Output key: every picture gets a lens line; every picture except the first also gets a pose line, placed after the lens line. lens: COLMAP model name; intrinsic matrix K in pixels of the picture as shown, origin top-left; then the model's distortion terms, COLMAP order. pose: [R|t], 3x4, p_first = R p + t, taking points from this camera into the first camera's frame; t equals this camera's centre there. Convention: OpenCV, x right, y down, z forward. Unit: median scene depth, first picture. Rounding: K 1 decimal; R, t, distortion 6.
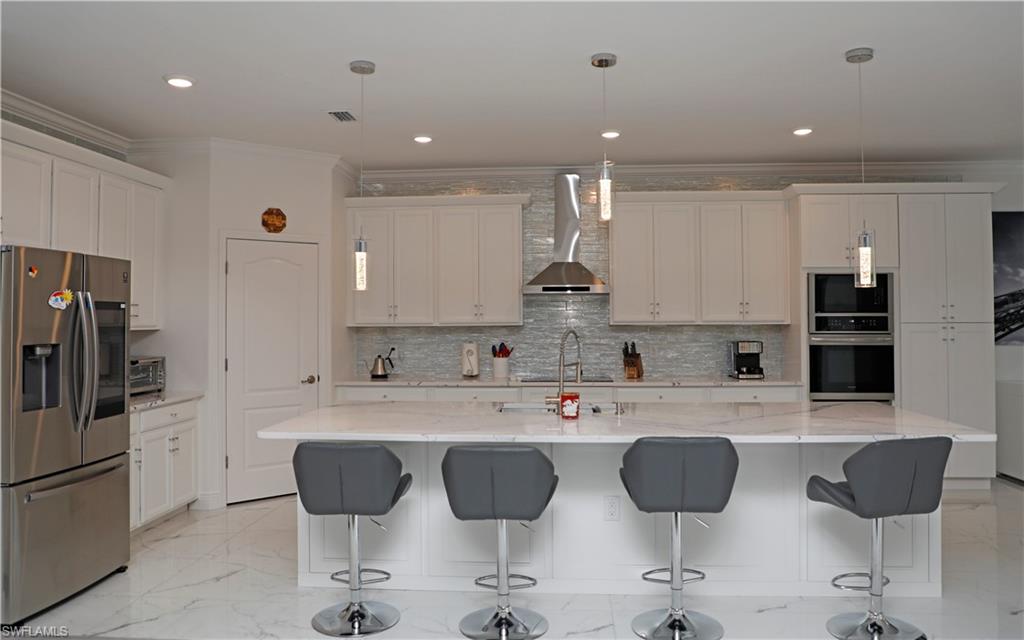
lens RADIAL K [[727.1, 0, 514.2], [0, 727.1, 305.6], [0, 0, 1]] dist [-0.033956, 0.000663]
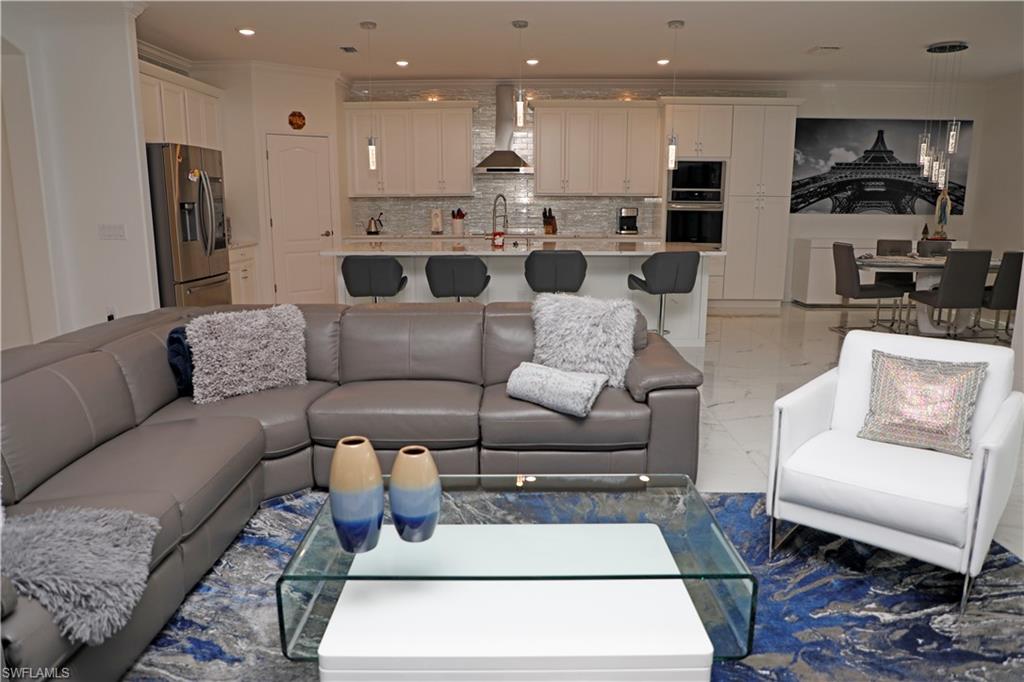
lens RADIAL K [[689.8, 0, 512.0], [0, 689.8, 341.0], [0, 0, 1]] dist [-0.060715, 0.003788]
pose [[0.998325, -0.008008, 0.057298, 0.008339], [-0.004568, 0.976370, 0.216057, 0.013806], [-0.057675, -0.215957, 0.974698, -0.407141]]
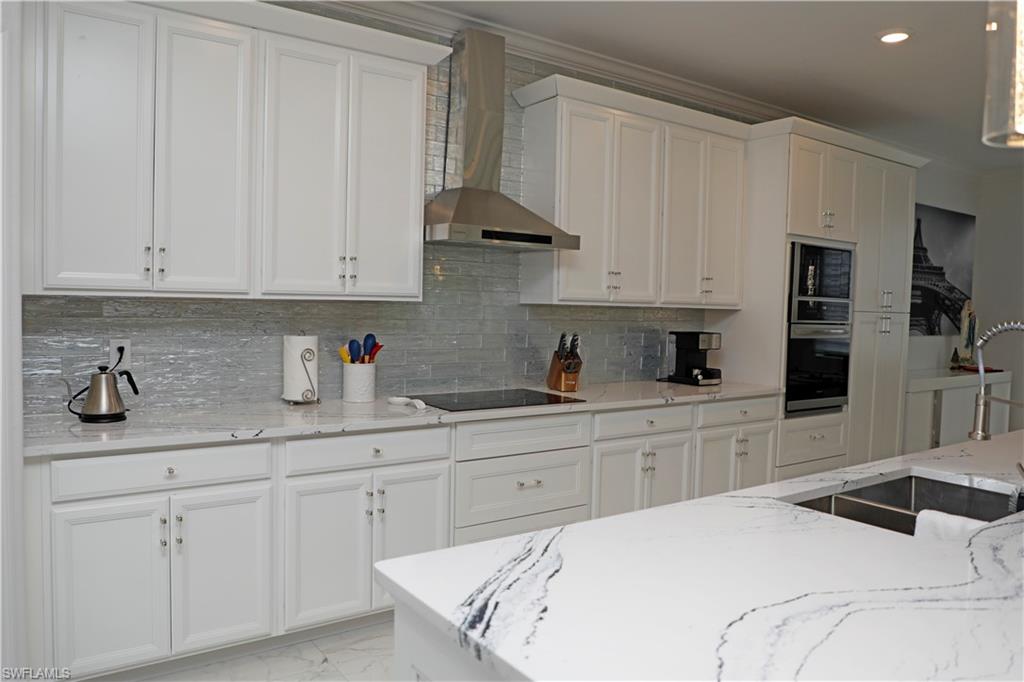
lens RADIAL K [[725.5, 0, 512.0], [0, 725.5, 341.0], [0, 0, 1]] dist [-0.035006, 0.001966]
pose [[0.786533, -0.008132, 0.617495, -0.277616], [-0.041440, 0.996964, 0.065914, 0.019587], [-0.616157, -0.077432, 0.783808, 0.589558]]
